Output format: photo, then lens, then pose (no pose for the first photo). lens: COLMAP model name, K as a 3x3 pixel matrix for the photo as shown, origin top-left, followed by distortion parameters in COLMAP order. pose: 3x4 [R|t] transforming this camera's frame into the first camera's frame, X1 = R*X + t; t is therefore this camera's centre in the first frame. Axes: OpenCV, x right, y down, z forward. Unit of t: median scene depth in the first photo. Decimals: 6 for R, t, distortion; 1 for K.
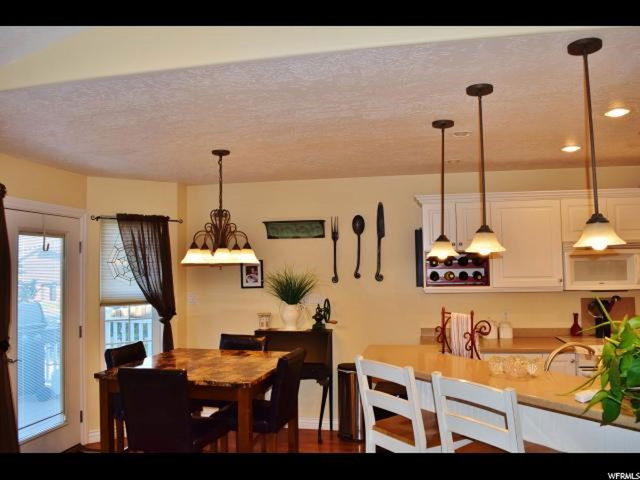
lens RADIAL K [[503.7, 0, 318.4], [0, 503.7, 239.4], [0, 0, 1]] dist [-0.089015, 0.009733]
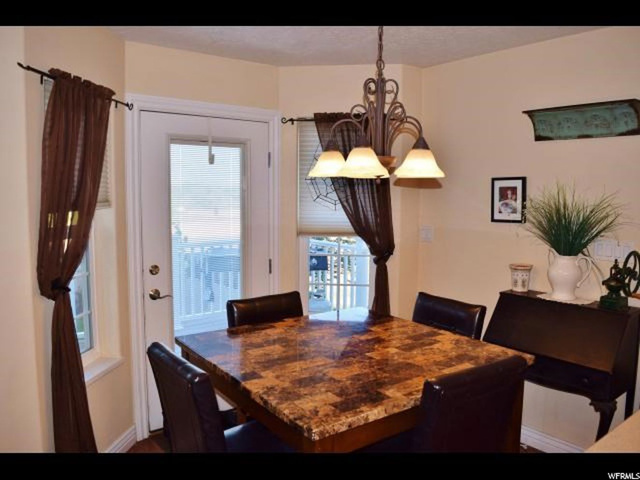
lens RADIAL K [[503.7, 0, 315.0], [0, 503.7, 239.1], [0, 0, 1]] dist [-0.089015, 0.009733]
pose [[0.761290, 0.077303, -0.643788, 0.087894], [0.019495, 0.989690, 0.141890, 0.027074], [0.648119, -0.120570, 0.751934, 0.404470]]
